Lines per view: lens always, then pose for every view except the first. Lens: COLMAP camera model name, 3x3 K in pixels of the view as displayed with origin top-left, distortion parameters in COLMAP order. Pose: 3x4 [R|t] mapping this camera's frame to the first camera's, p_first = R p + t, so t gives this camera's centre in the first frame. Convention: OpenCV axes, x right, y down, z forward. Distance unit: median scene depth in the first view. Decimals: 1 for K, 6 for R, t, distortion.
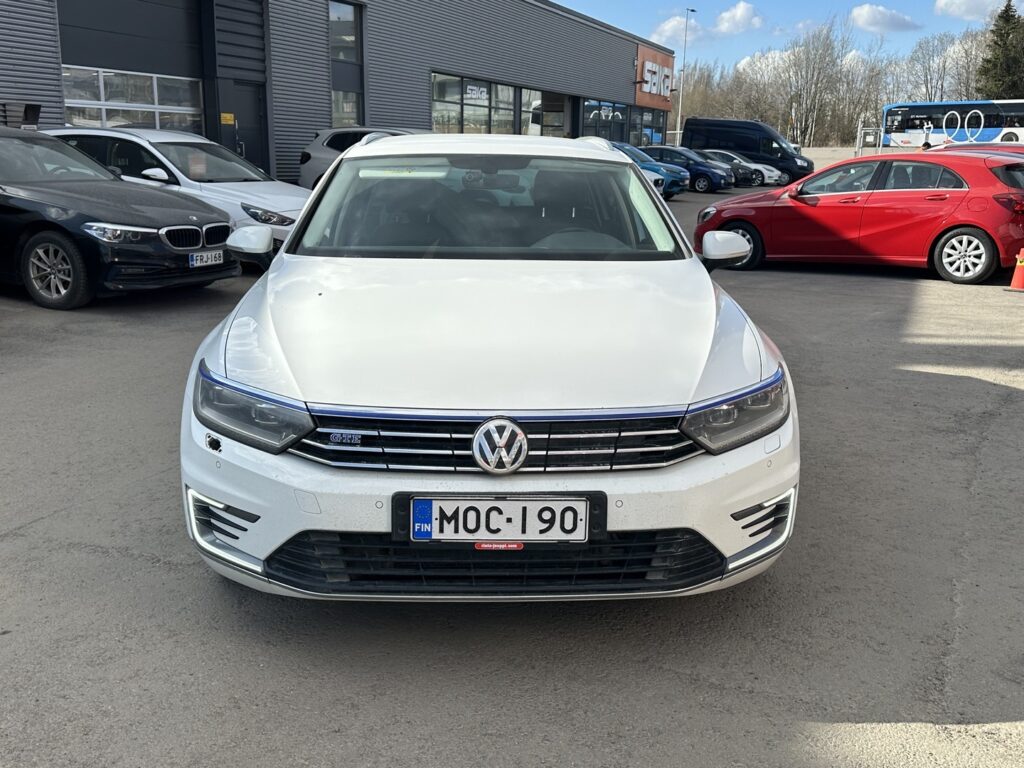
lens RADIAL K [[988.4, 0, 517.3], [0, 988.4, 384.3], [0, 0, 1]] dist [0.142140, -0.274076]
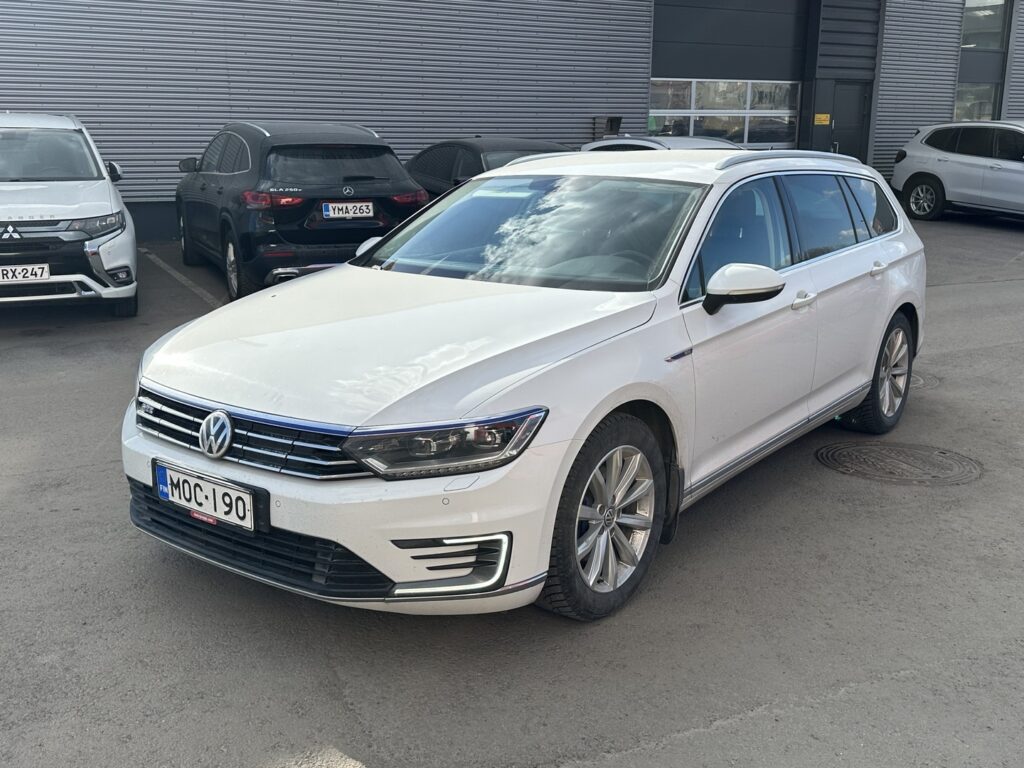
lens RADIAL K [[988.4, 0, 517.3], [0, 988.4, 384.3], [0, 0, 1]] dist [0.142140, -0.274076]
pose [[0.771031, 0.133593, -0.622627, 0.979918], [-0.130697, 0.990130, 0.050596, -0.102361], [0.623242, 0.042364, 0.780881, 0.291030]]
